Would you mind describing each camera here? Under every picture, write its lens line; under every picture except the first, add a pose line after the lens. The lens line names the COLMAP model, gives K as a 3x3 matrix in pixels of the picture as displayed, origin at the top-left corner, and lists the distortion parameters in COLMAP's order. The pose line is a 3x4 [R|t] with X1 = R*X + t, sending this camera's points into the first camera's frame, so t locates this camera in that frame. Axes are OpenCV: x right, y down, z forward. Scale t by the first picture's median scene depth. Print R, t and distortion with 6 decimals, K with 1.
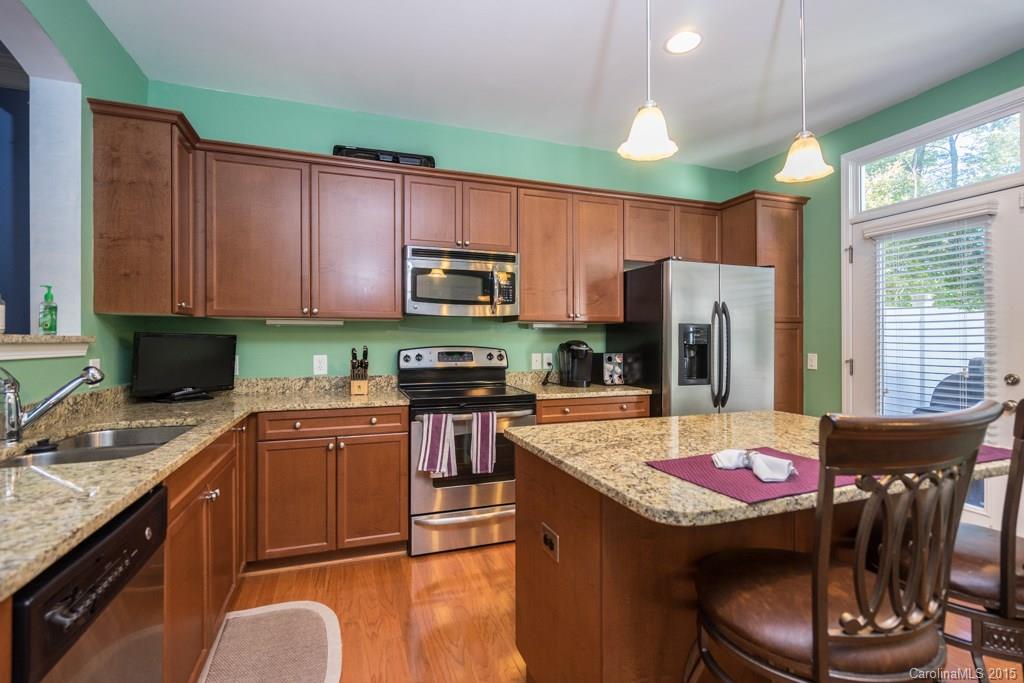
lens RADIAL K [[471.2, 0, 510.3], [0, 471.2, 338.2], [0, 0, 1]] dist [-0.002920, -0.000297]
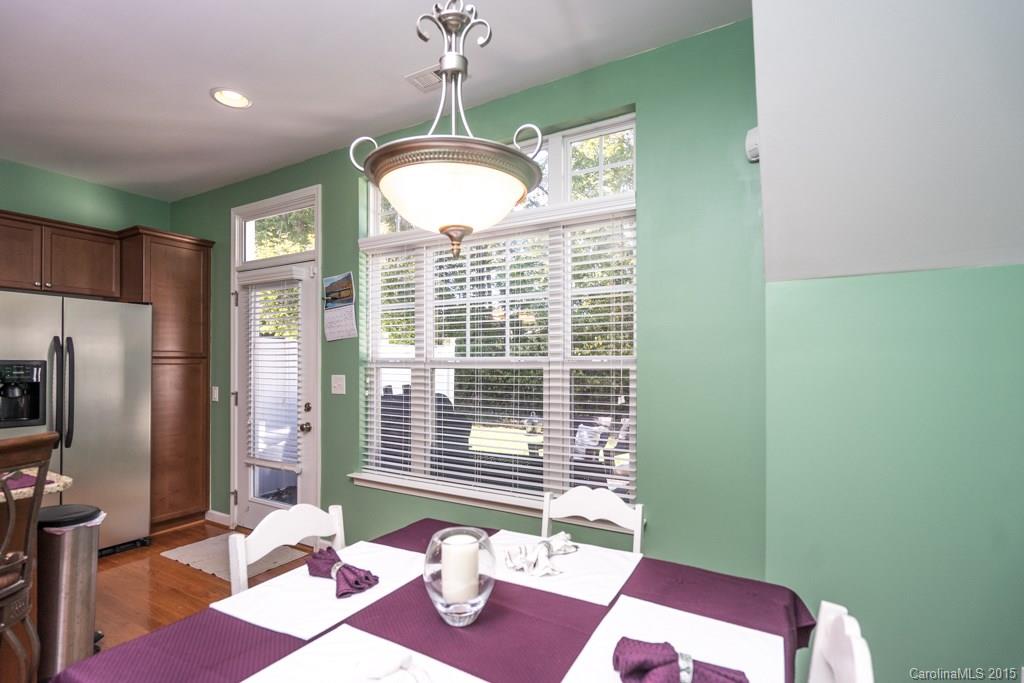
lens RADIAL K [[486.7, 0, 509.2], [0, 486.7, 363.2], [0, 0, 1]] dist [0.001263, 0.000762]
pose [[0.766909, 0.003701, 0.641745, 0.667080], [-0.007084, 0.999971, 0.002699, -0.044013], [-0.641716, -0.006616, 0.766913, -0.436134]]
